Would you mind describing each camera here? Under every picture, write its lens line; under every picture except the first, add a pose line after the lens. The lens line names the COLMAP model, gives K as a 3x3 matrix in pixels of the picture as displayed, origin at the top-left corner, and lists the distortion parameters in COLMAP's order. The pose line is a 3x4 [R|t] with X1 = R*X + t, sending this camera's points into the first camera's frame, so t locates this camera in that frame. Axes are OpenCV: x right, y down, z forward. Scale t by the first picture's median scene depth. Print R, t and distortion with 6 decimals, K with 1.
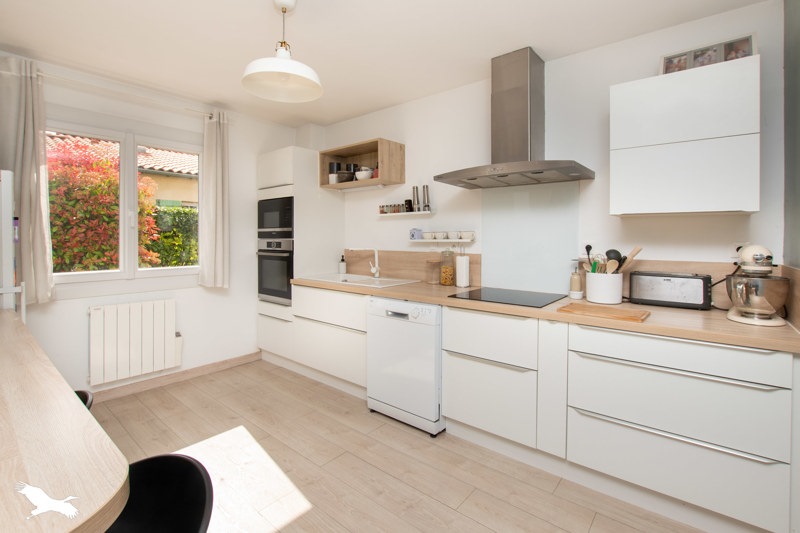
lens RADIAL K [[359.6, 0, 400.1], [0, 359.6, 241.2], [0, 0, 1]] dist [-0.001257, 0.001354]
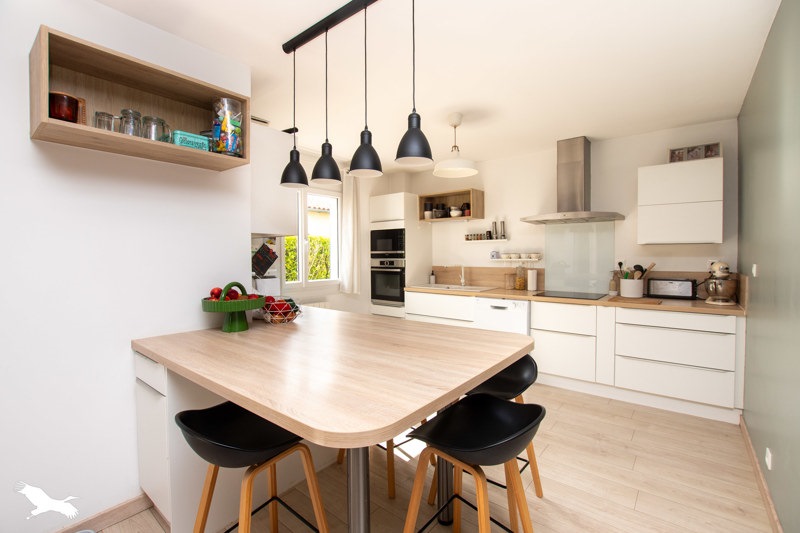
lens RADIAL K [[359.6, 0, 399.9], [0, 359.6, 264.4], [0, 0, 1]] dist [-0.001257, 0.001354]
pose [[0.999630, -0.006937, 0.026309, -0.397261], [0.006498, 0.999839, 0.016704, -0.009014], [-0.026421, -0.016527, 0.999514, -0.452198]]
